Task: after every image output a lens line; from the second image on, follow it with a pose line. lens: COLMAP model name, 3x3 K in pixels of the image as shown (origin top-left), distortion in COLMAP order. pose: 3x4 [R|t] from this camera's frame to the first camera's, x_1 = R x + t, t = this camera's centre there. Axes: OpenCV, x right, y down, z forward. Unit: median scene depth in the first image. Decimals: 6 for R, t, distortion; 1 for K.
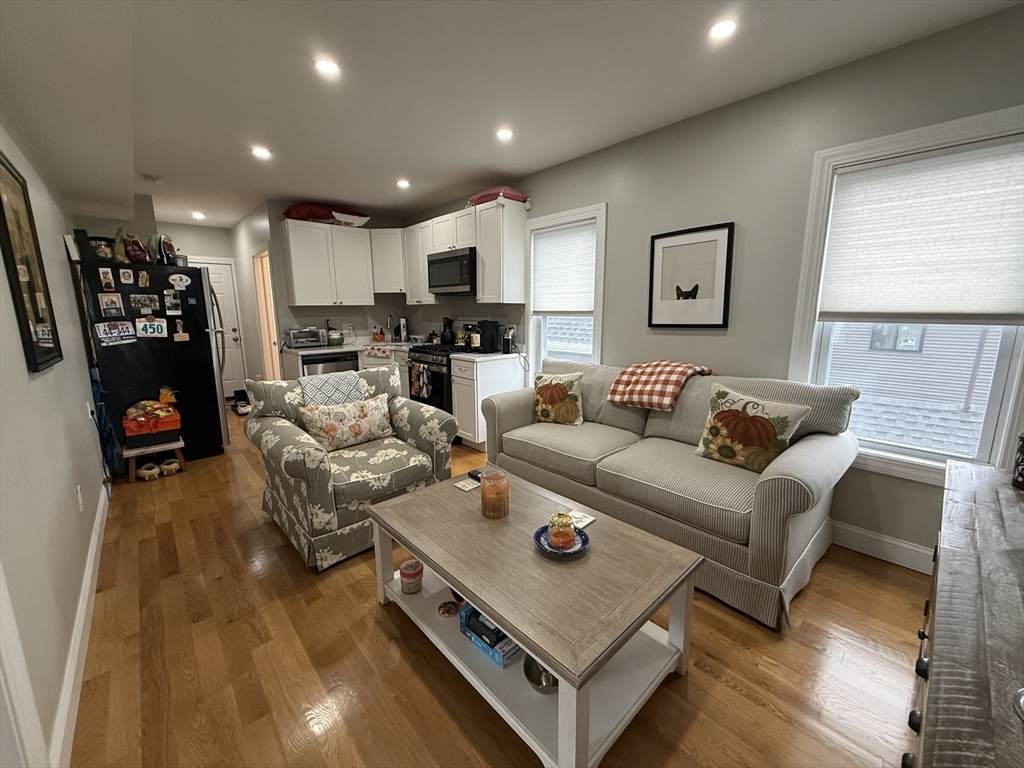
lens RADIAL K [[407.2, 0, 510.8], [0, 407.2, 381.5], [0, 0, 1]] dist [0.000107, 0.000113]
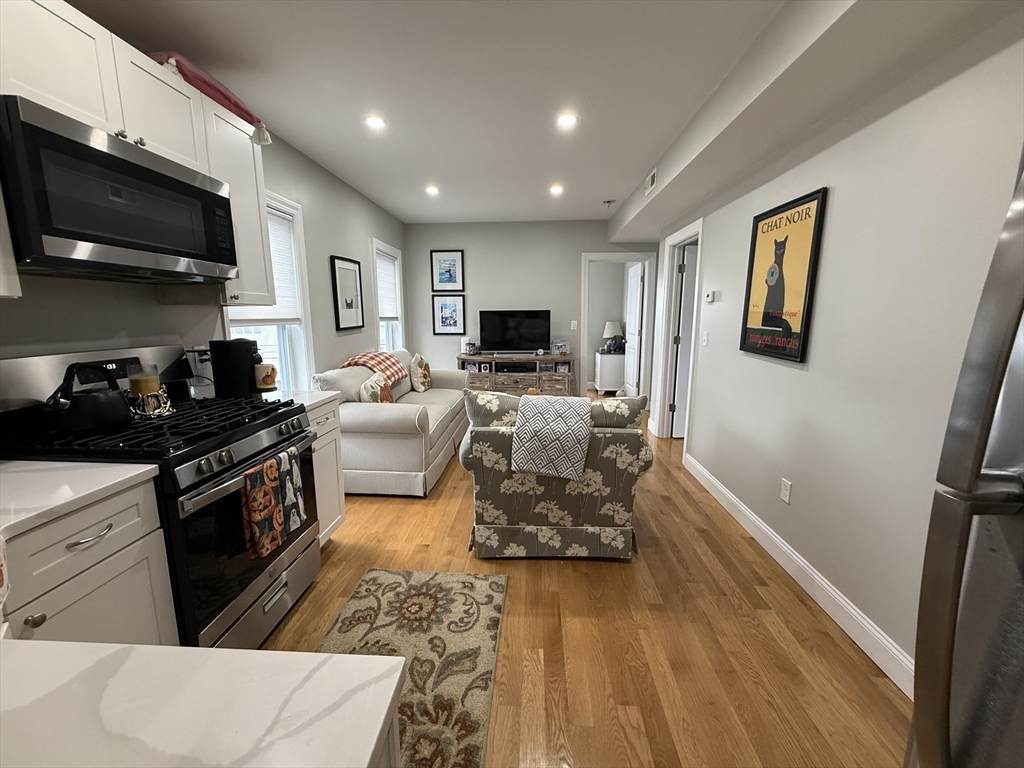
lens RADIAL K [[407.2, 0, 510.8], [0, 407.2, 381.5], [0, 0, 1]] dist [0.000107, 0.000113]
pose [[-0.699056, -0.112641, 0.706140, -0.783827], [0.130181, 0.950964, 0.280570, -0.232189], [-0.703117, 0.288060, -0.650113, 1.300940]]
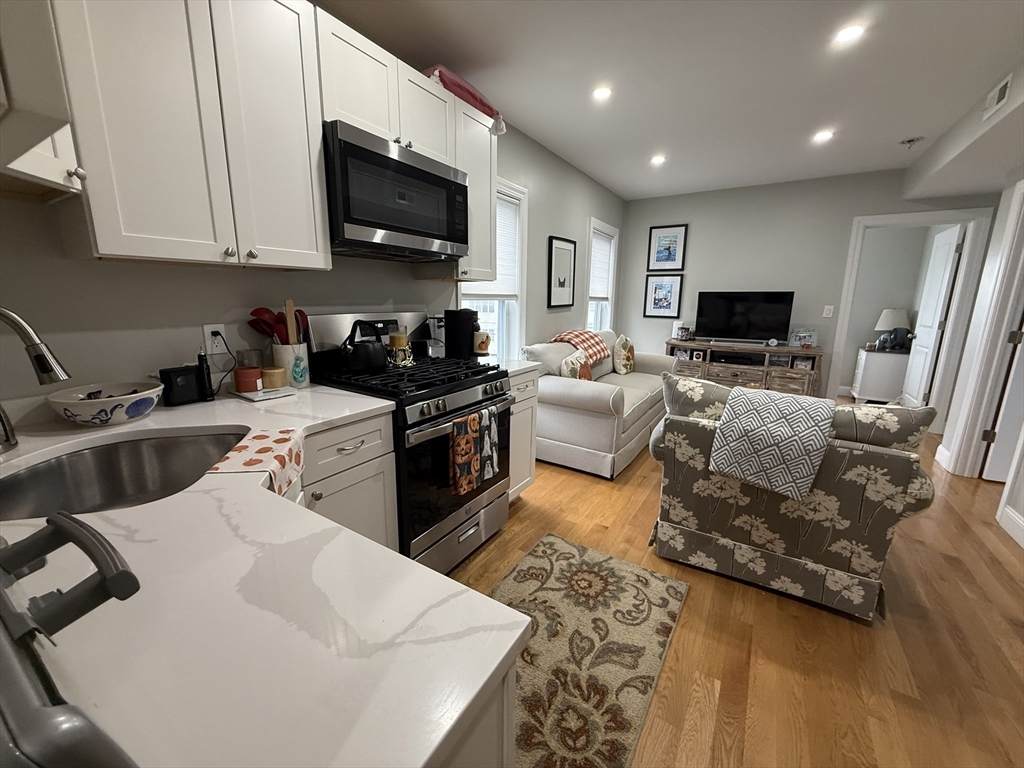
lens RADIAL K [[407.2, 0, 510.8], [0, 407.2, 381.5], [0, 0, 1]] dist [0.000107, 0.000113]
pose [[-0.261133, -0.196598, 0.945071, -0.780121], [0.157557, 0.957231, 0.242662, -0.214150], [-0.952358, 0.212270, -0.218989, 1.279402]]
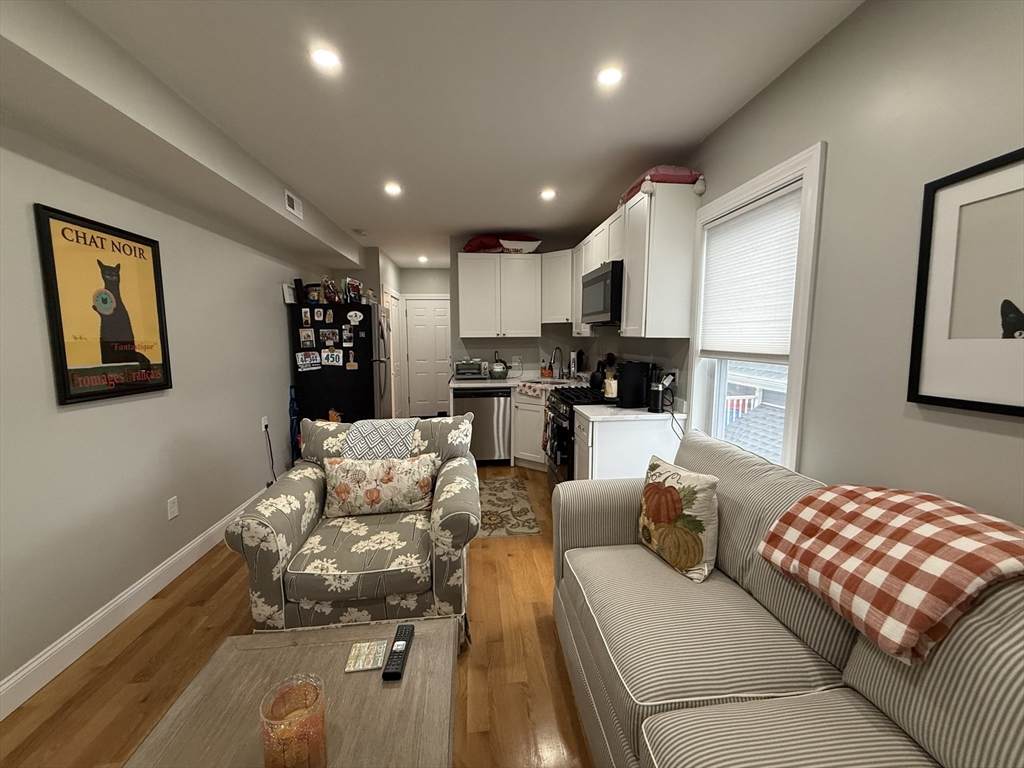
lens RADIAL K [[407.2, 0, 510.8], [0, 407.2, 381.5], [0, 0, 1]] dist [0.000107, 0.000113]
pose [[0.800346, 0.070684, -0.595357, 0.229306], [-0.108040, 0.993773, -0.027254, -0.086985], [0.589723, 0.086136, 0.802999, 0.372967]]
